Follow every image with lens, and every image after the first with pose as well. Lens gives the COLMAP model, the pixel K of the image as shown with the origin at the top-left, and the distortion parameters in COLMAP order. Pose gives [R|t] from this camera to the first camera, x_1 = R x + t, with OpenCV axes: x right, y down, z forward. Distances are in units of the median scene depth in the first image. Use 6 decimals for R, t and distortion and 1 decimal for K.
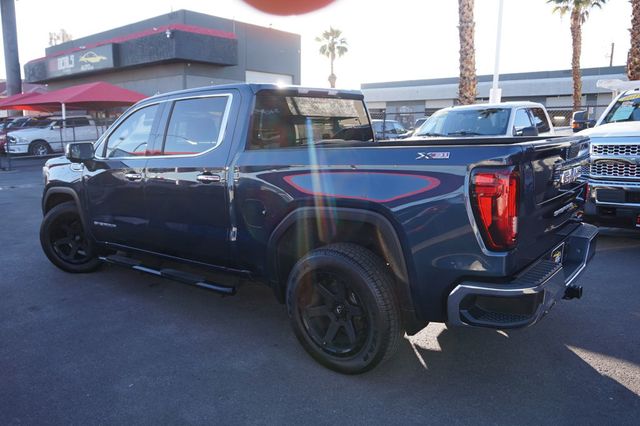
lens RADIAL K [[488.3, 0, 318.1], [0, 488.3, 212.8], [0, 0, 1]] dist [-0.012385, 0.015293]
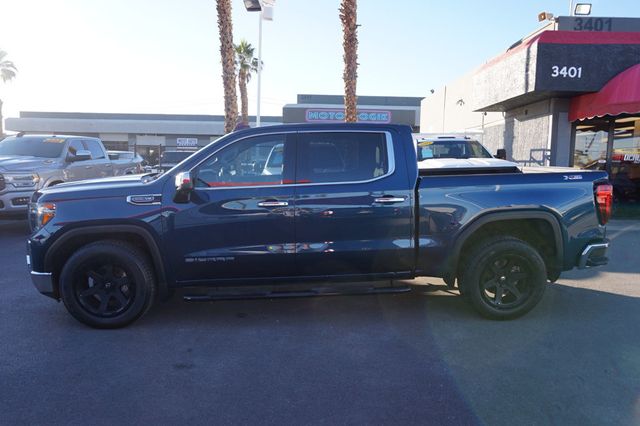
lens RADIAL K [[437.7, 0, 317.9], [0, 437.7, 213.0], [0, 0, 1]] dist [-0.012665, 0.005383]
pose [[0.745565, -0.061217, 0.663616, -0.266025], [0.096680, 0.995173, -0.016818, -0.008783], [-0.659383, 0.076697, 0.747885, 0.074345]]
